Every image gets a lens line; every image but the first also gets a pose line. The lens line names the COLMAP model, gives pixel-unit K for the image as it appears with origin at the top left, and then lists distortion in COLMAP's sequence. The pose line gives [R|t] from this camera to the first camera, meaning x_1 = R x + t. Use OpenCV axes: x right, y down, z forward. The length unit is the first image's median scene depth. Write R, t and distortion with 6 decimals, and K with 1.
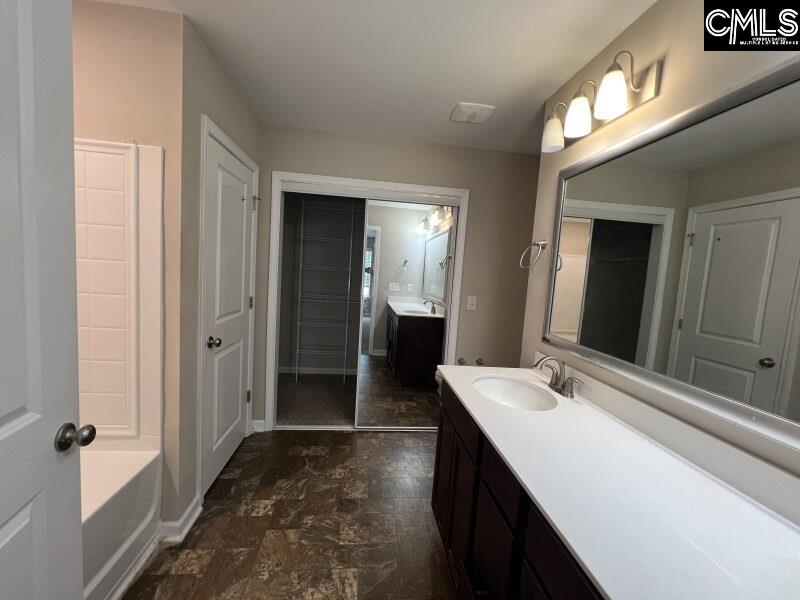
lens RADIAL K [[324.0, 0, 398.9], [0, 324.0, 299.0], [0, 0, 1]] dist [0.000801, -0.000203]
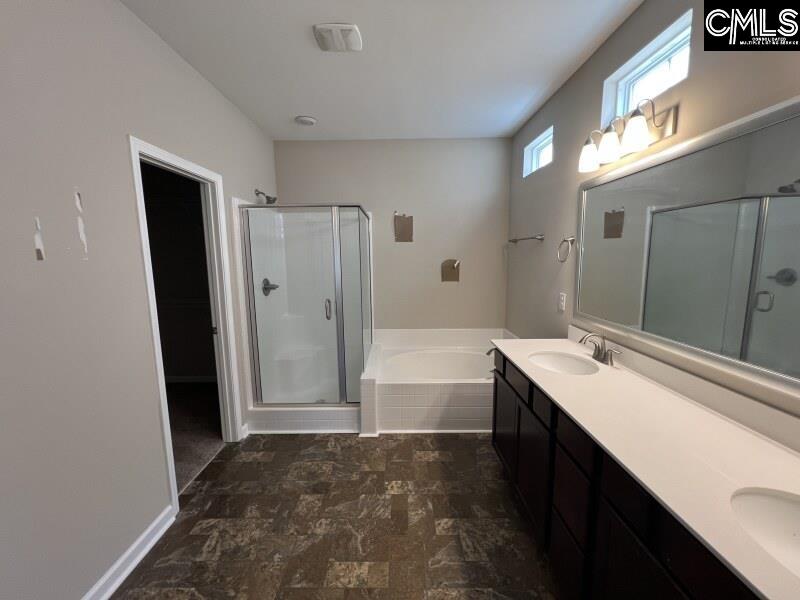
lens RADIAL K [[324.0, 0, 397.4], [0, 324.0, 298.6], [0, 0, 1]] dist [0.000801, -0.000203]
pose [[-0.991652, -0.075552, 0.104493, -0.506980], [-0.050244, 0.972719, 0.226482, -0.273935], [-0.118753, 0.219341, -0.968394, 1.991615]]
